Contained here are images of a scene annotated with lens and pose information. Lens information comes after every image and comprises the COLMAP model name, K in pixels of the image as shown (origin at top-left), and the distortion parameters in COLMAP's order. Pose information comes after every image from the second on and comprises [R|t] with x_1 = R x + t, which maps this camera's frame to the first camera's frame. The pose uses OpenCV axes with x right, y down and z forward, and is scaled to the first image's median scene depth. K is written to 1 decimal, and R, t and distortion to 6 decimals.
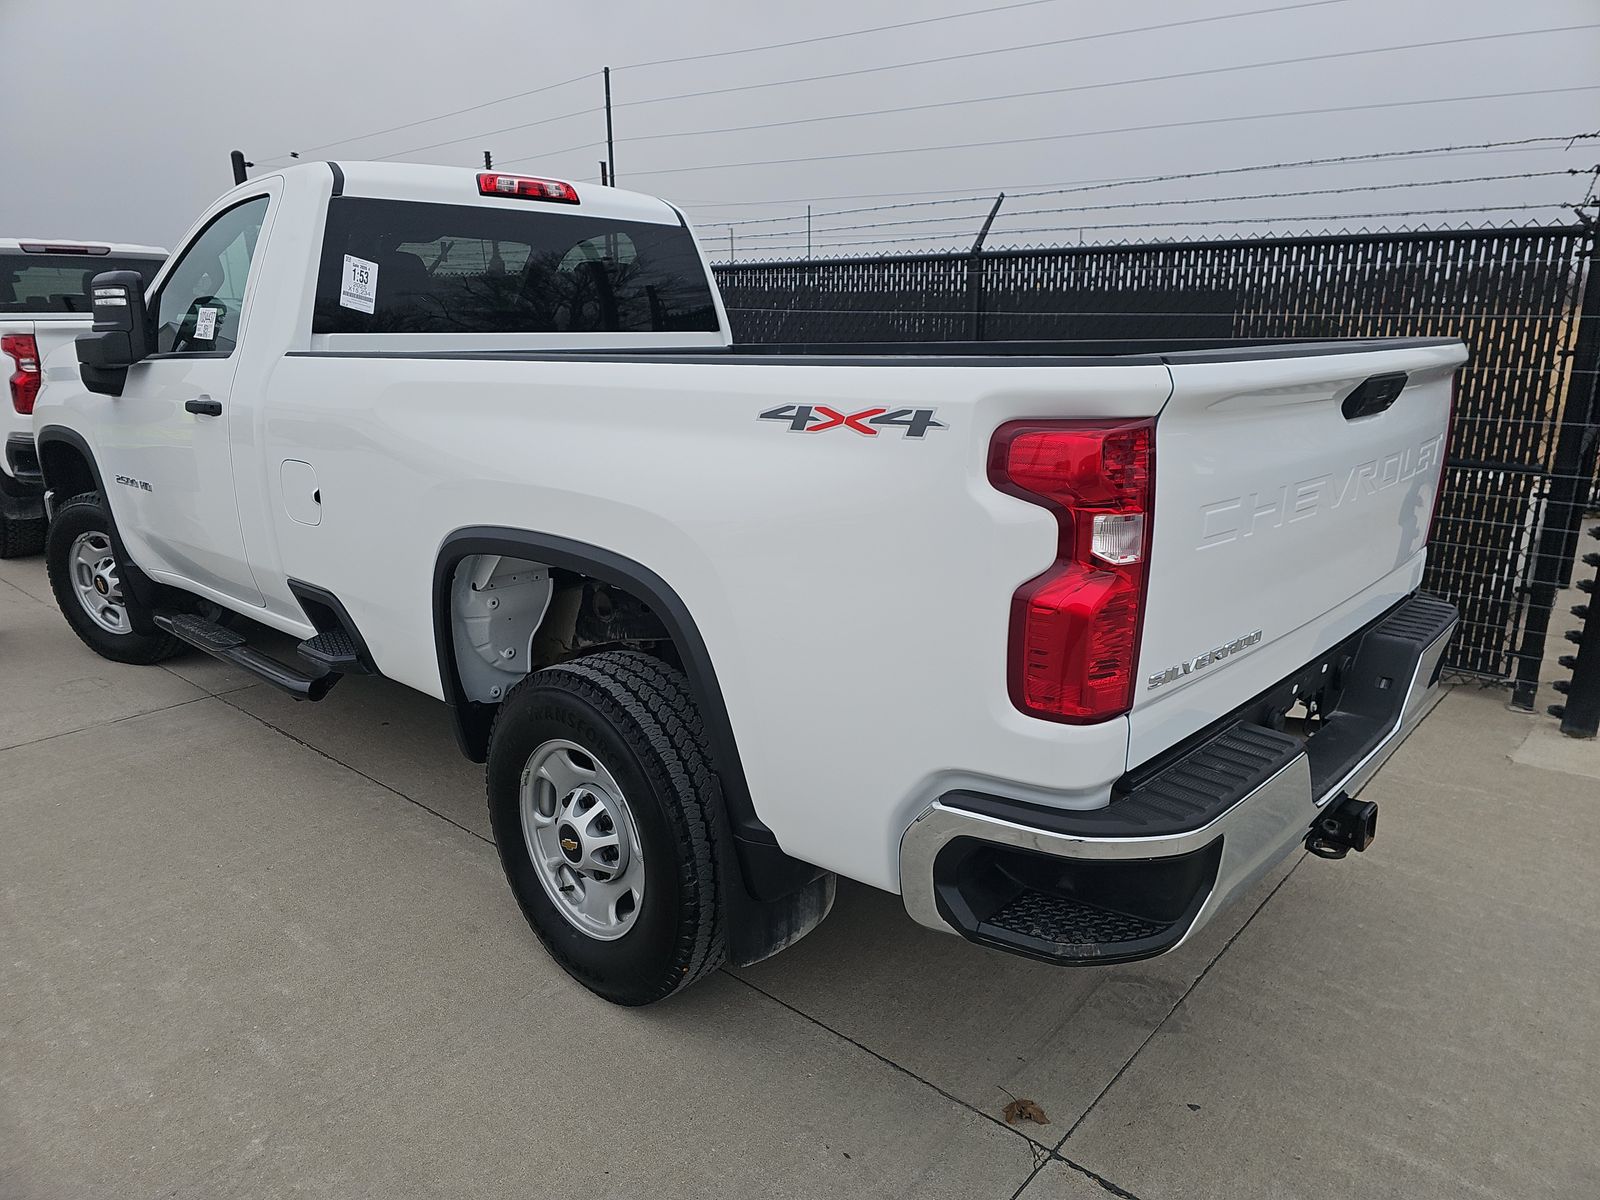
lens RADIAL K [[1060.3, 0, 811.1], [0, 1060.3, 603.7], [0, 0, 1]] dist [0.049488, -0.043085]
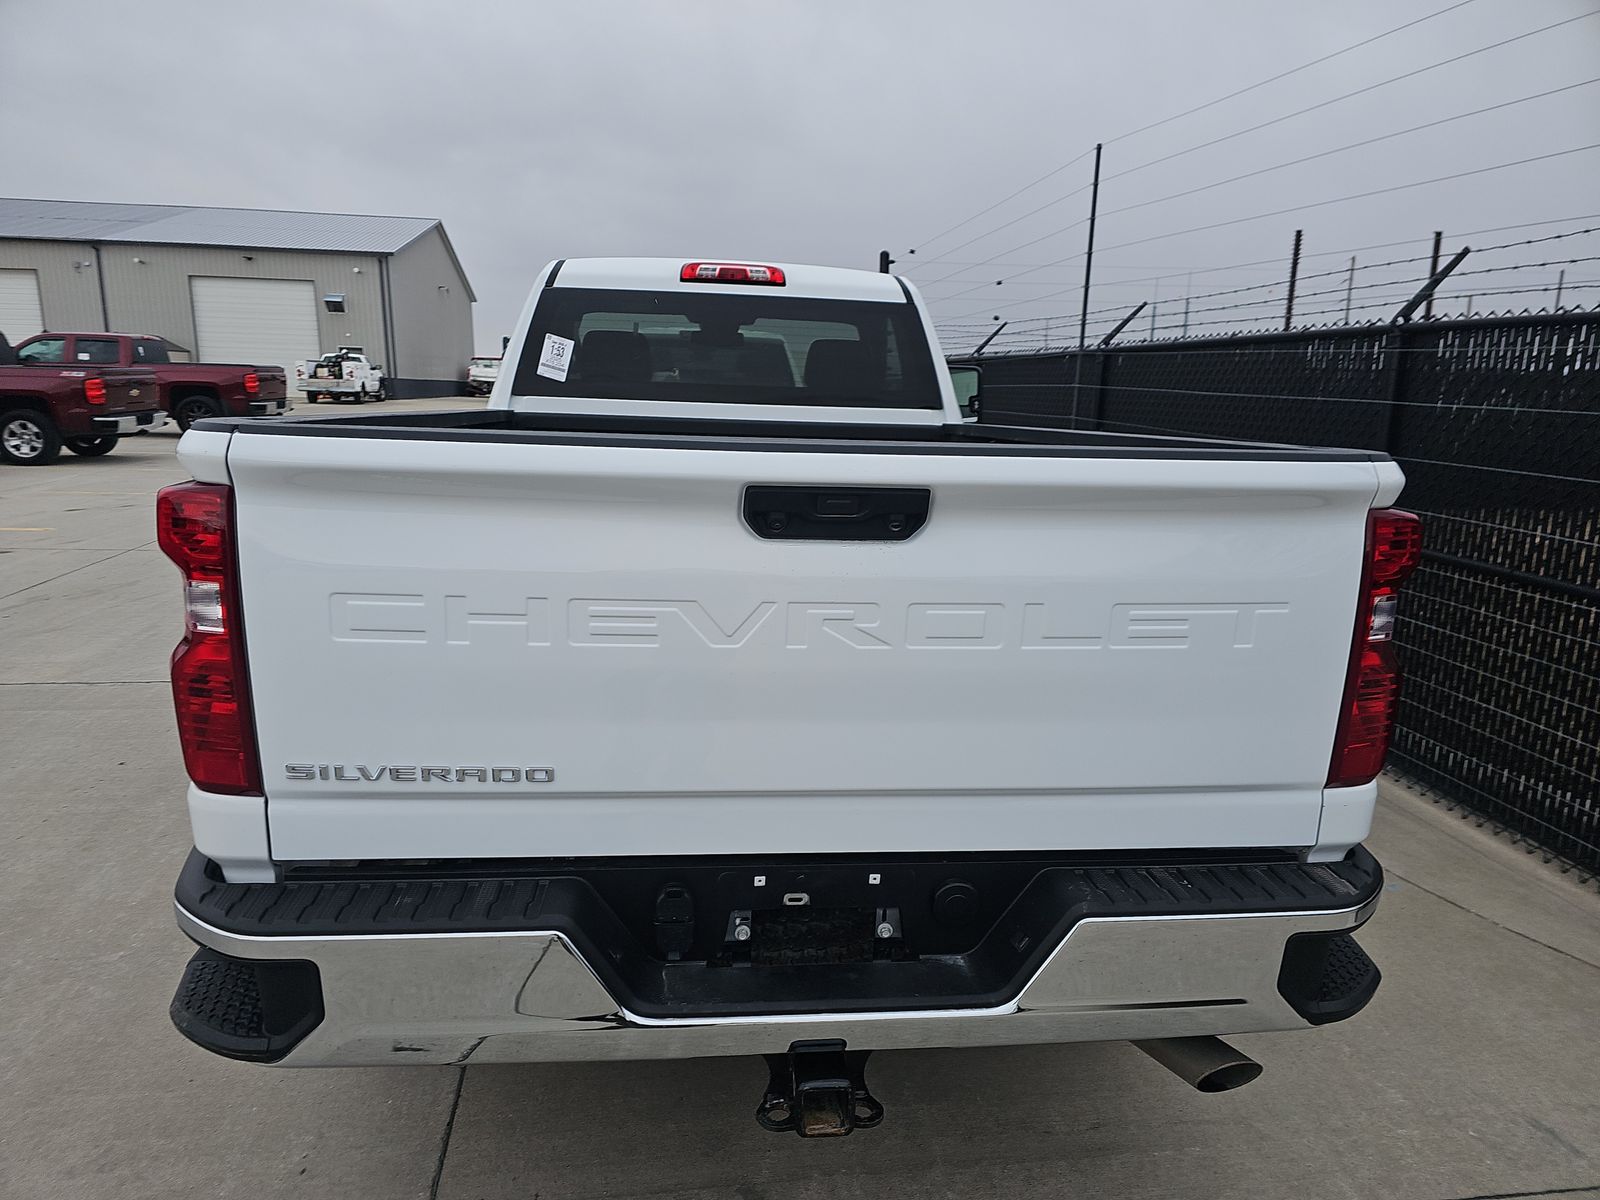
lens RADIAL K [[1060.3, 0, 786.0], [0, 1060.3, 606.5], [0, 0, 1]] dist [0.049488, -0.043085]
pose [[0.750373, 0.157327, -0.642019, 0.552781], [-0.200232, 0.979730, 0.006058, -0.072313], [0.629959, 0.124007, 0.766665, 0.243765]]
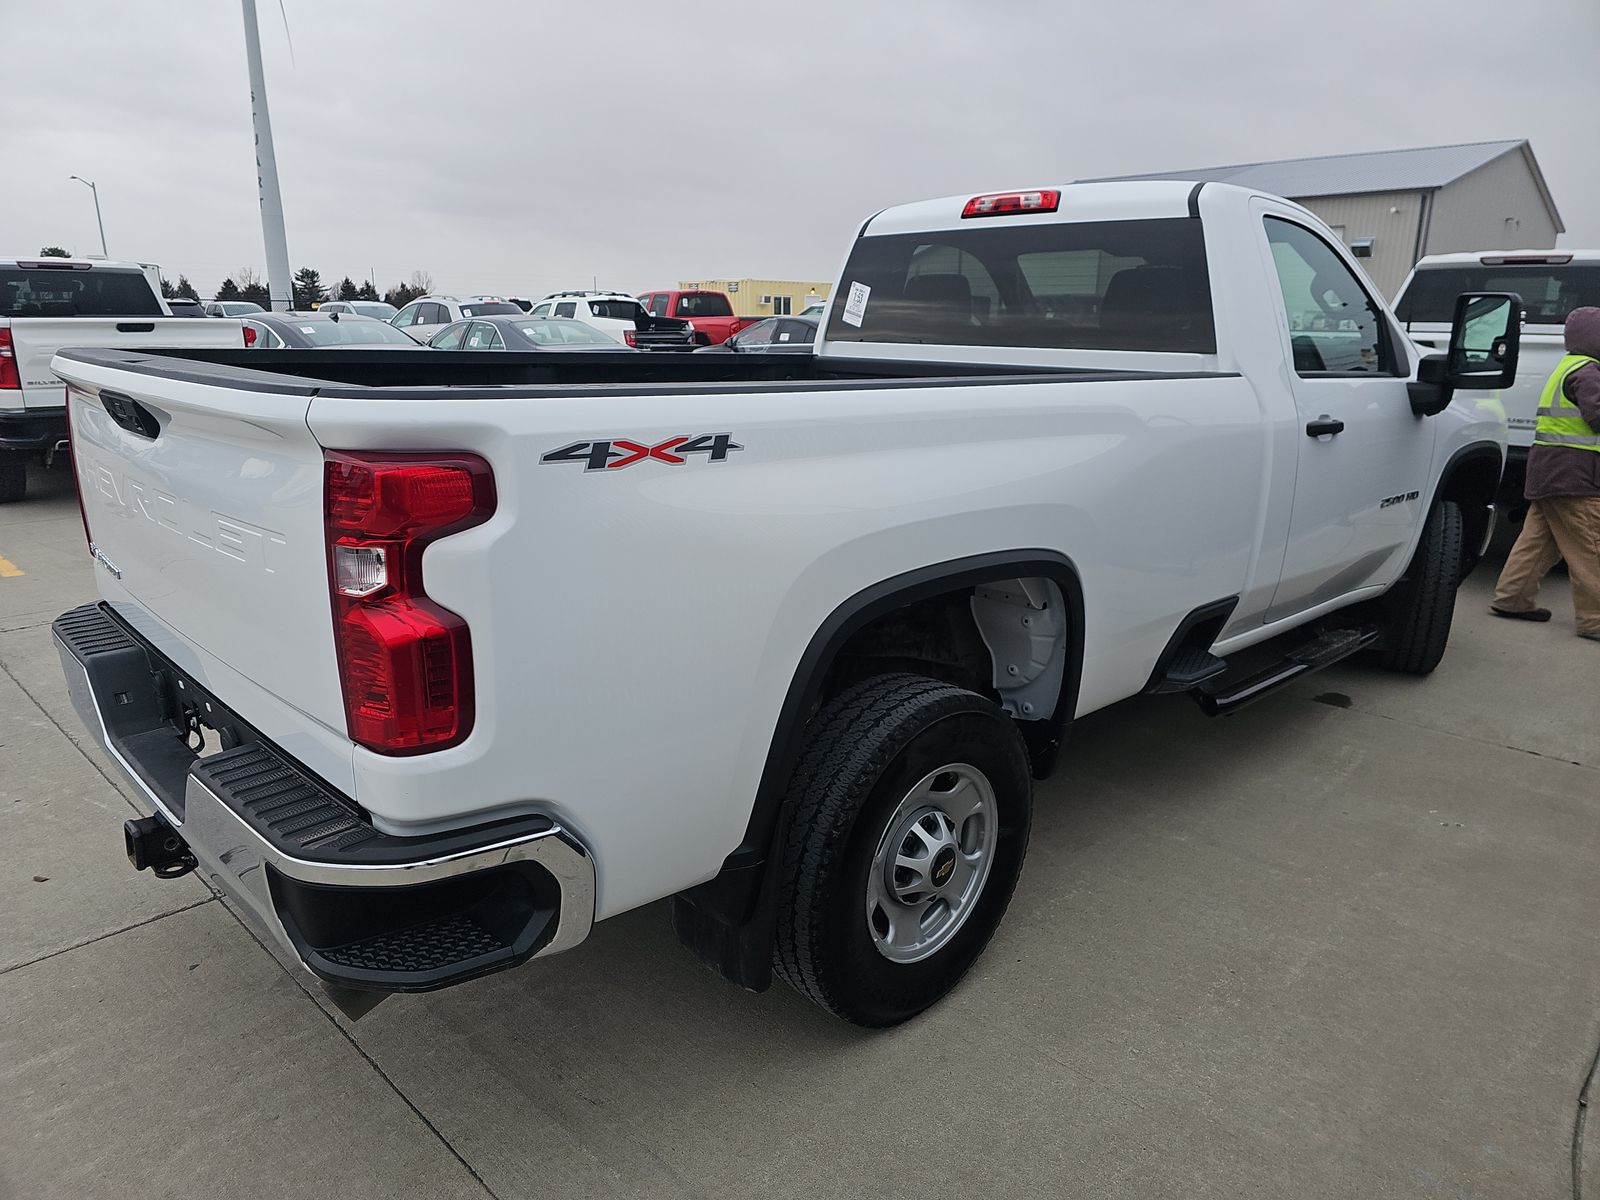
lens RADIAL K [[1060.3, 0, 790.0], [0, 1060.3, 600.6], [0, 0, 1]] dist [0.049488, -0.043085]
pose [[-0.068892, 0.257965, -0.963695, 0.842557], [-0.267922, 0.925718, 0.266952, -0.264061], [0.960974, 0.276586, 0.005340, 0.929059]]
